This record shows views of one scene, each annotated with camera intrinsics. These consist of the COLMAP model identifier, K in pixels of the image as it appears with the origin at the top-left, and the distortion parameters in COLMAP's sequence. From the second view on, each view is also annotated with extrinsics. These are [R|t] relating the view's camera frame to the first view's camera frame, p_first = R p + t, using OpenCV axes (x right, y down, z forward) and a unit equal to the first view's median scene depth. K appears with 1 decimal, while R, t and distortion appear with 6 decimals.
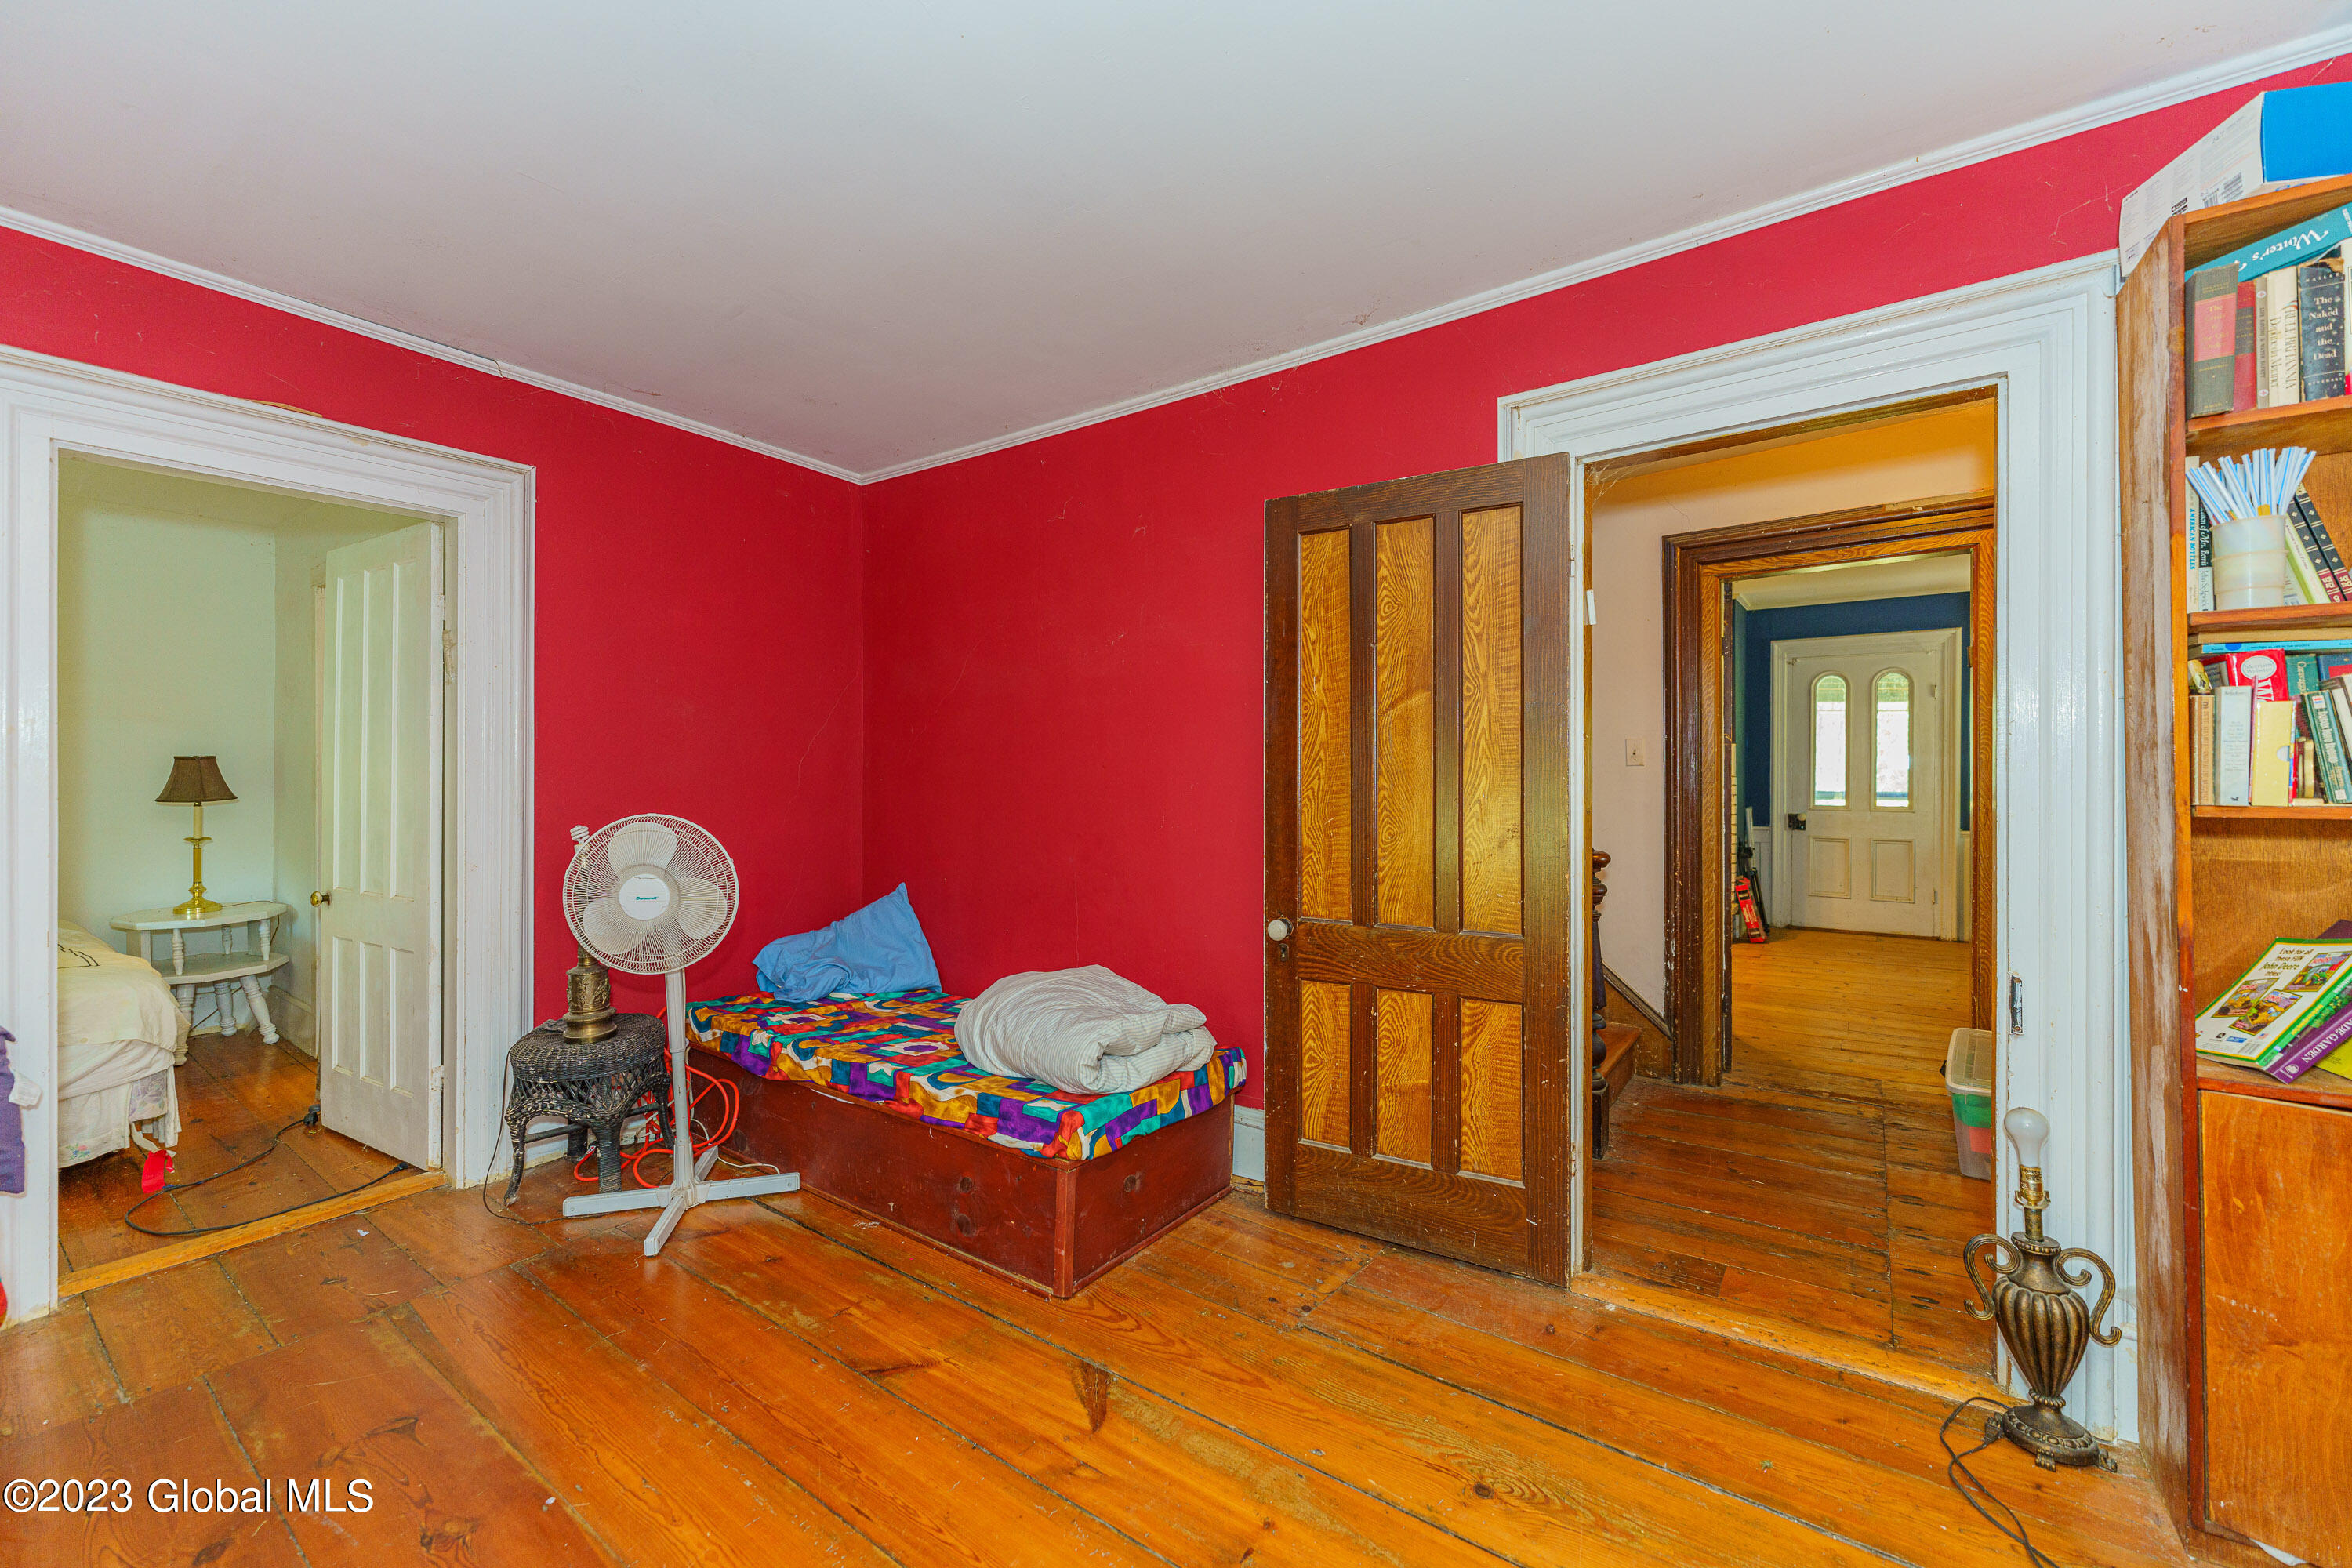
lens RADIAL K [[936.8, 0, 1173.6], [0, 936.8, 778.7], [0, 0, 1]] dist [0.002003, 0.000115]
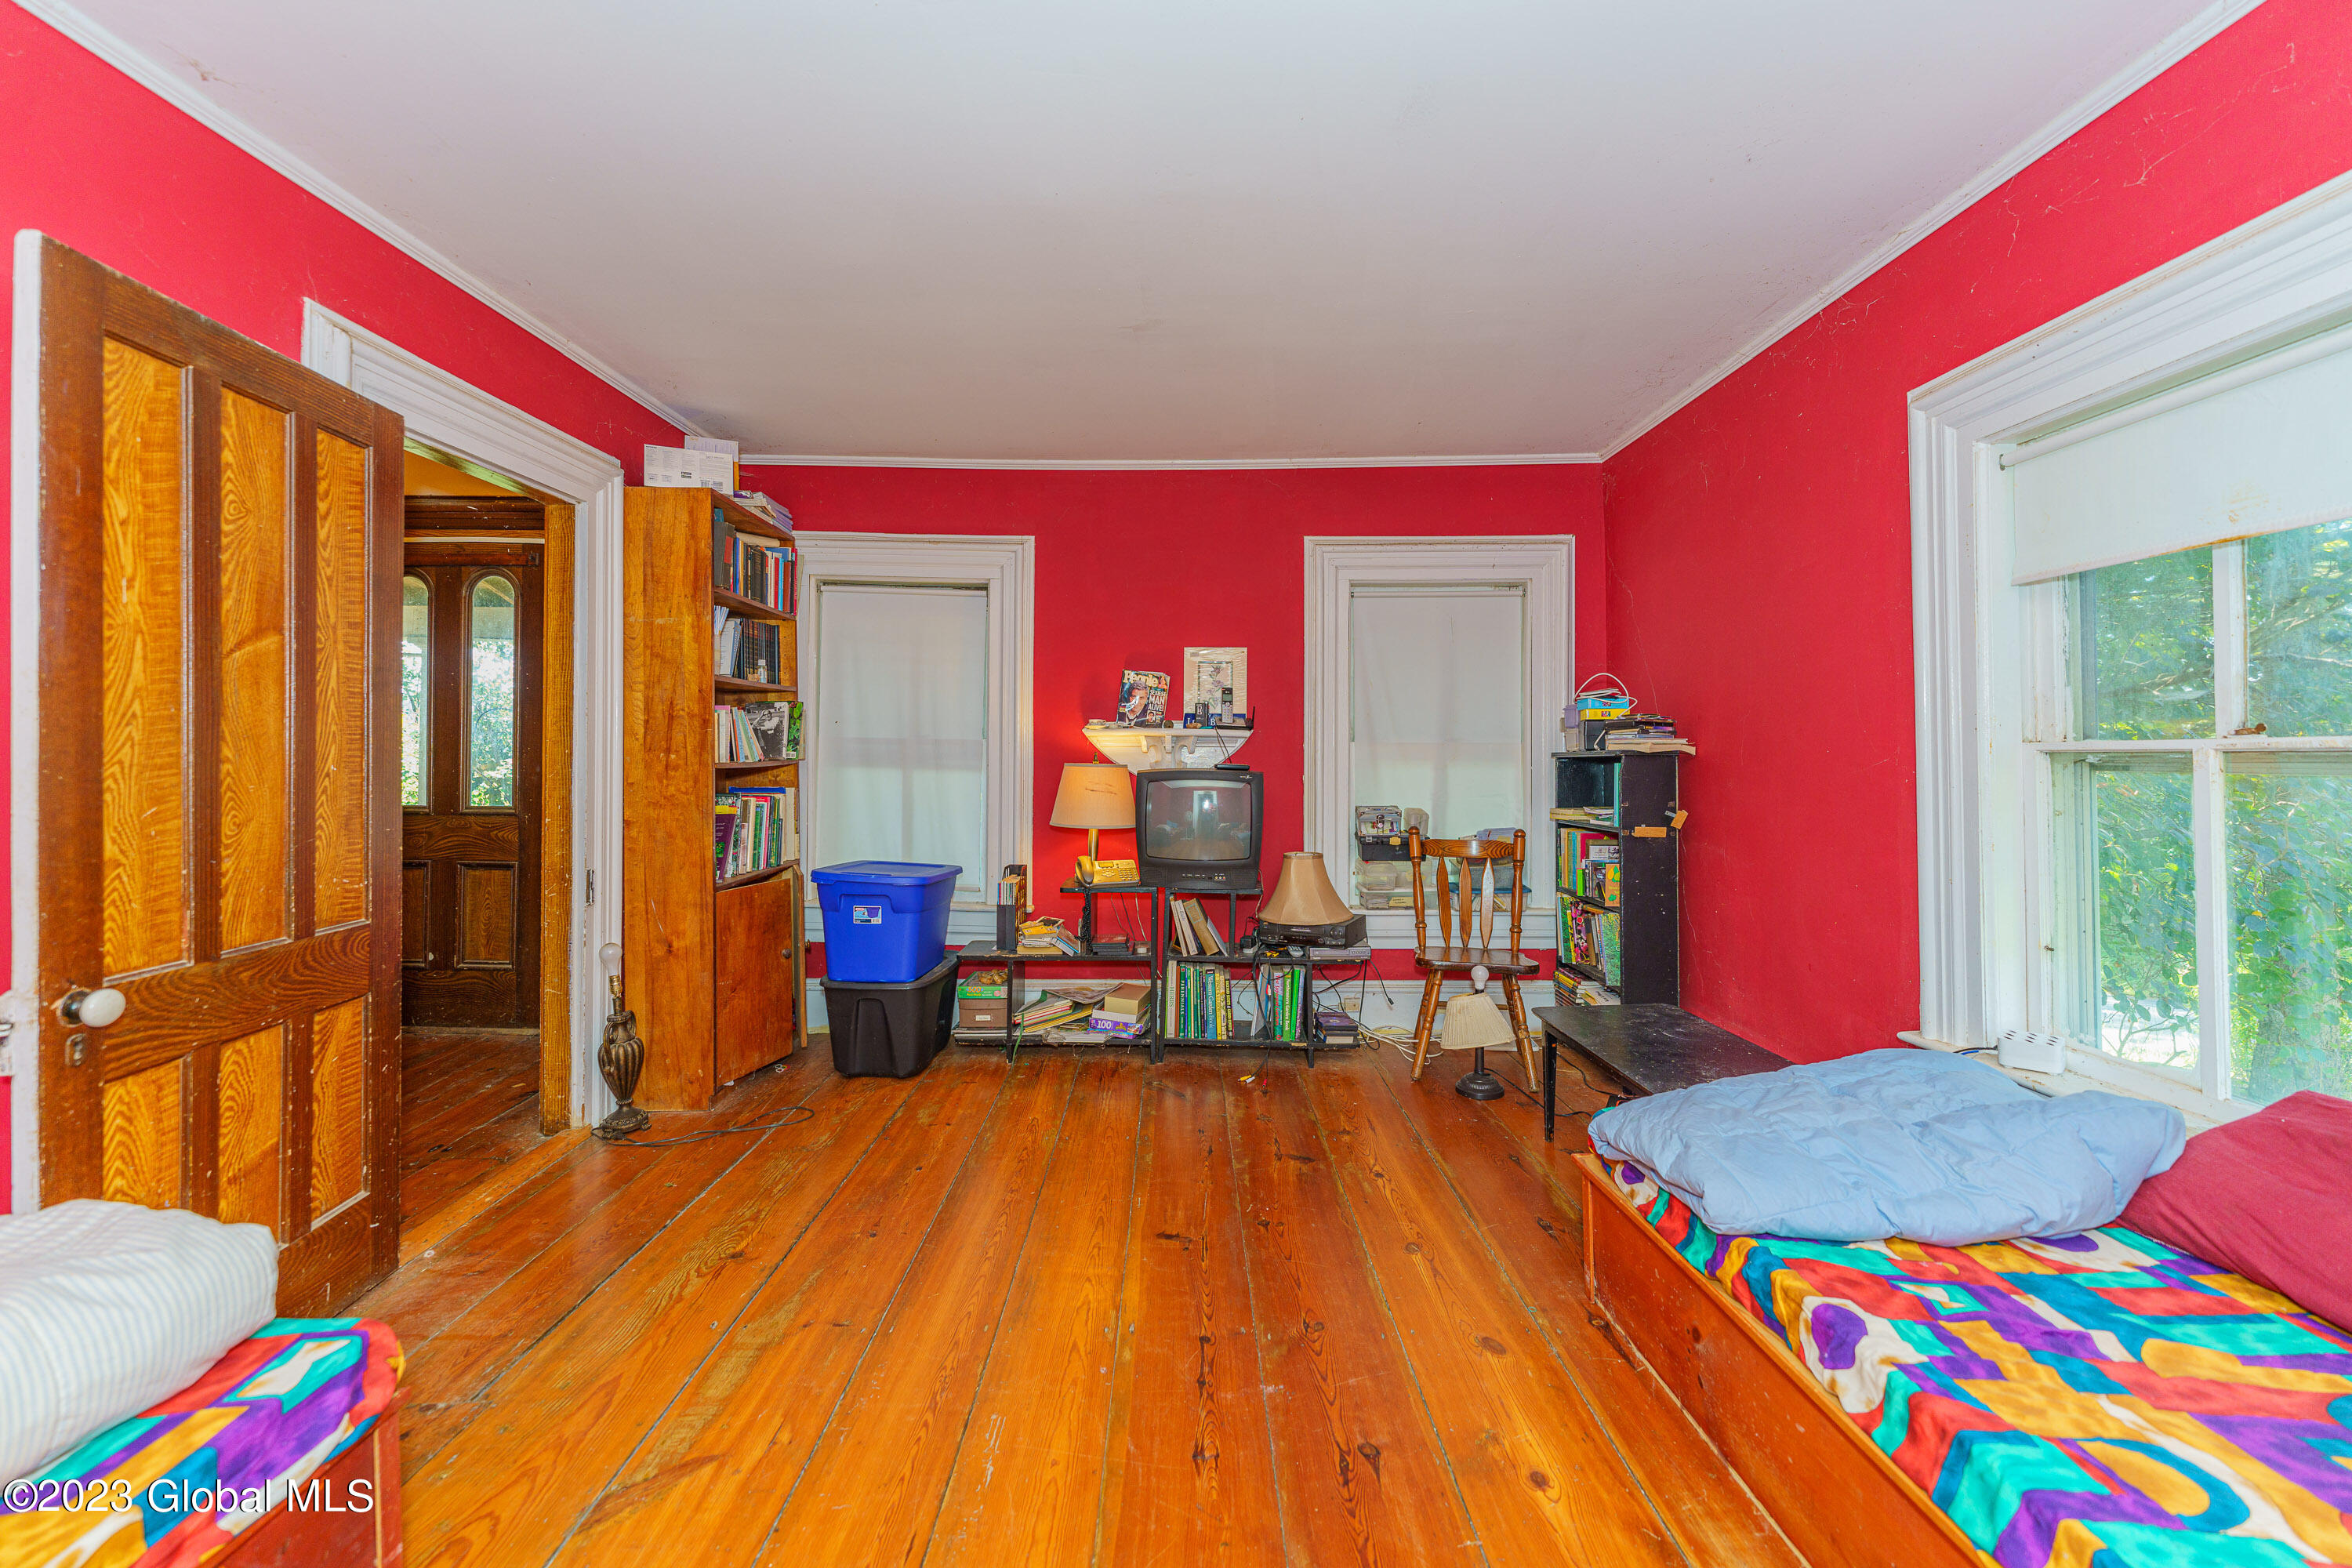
lens RADIAL K [[954.1, 0, 1172.3], [0, 954.1, 738.0], [0, 0, 1]] dist [0.000419, -0.000188]
pose [[-0.585202, 0.012818, 0.810786, -0.793464], [-0.002953, 0.999835, -0.017939, 0.004353], [-0.810882, -0.012892, -0.585068, 0.853346]]
